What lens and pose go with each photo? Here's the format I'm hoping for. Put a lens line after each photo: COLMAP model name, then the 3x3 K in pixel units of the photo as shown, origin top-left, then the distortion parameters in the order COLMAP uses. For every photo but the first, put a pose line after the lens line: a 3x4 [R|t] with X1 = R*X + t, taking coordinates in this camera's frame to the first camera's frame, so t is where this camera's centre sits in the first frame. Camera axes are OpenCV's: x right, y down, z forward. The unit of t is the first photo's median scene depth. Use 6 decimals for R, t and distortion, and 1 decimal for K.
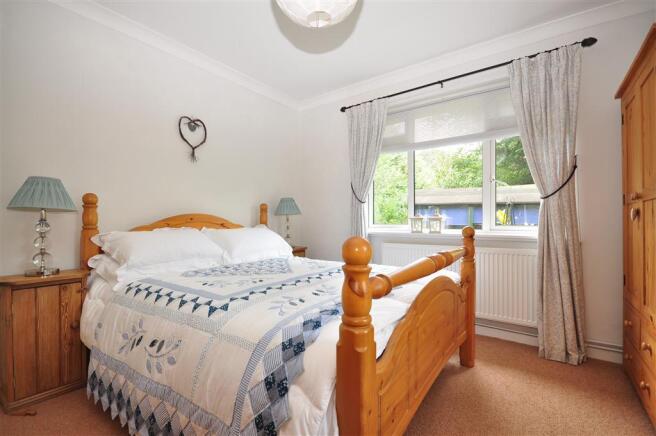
lens RADIAL K [[305.0, 0, 327.0], [0, 305.0, 219.6], [0, 0, 1]] dist [-0.001470, -0.000134]
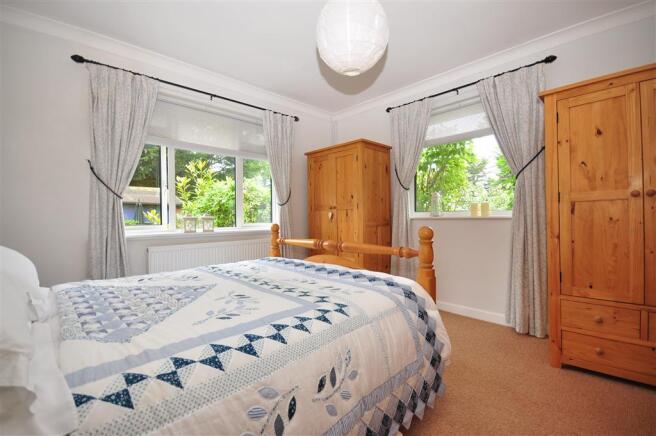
lens RADIAL K [[301.1, 0, 327.5], [0, 301.1, 216.6], [0, 0, 1]] dist [-0.006037, -0.000720]
pose [[0.144435, 0.007758, 0.989484, -0.628227], [0.000486, 0.999969, -0.007911, -0.001160], [-0.989514, 0.001623, 0.144427, 0.420018]]
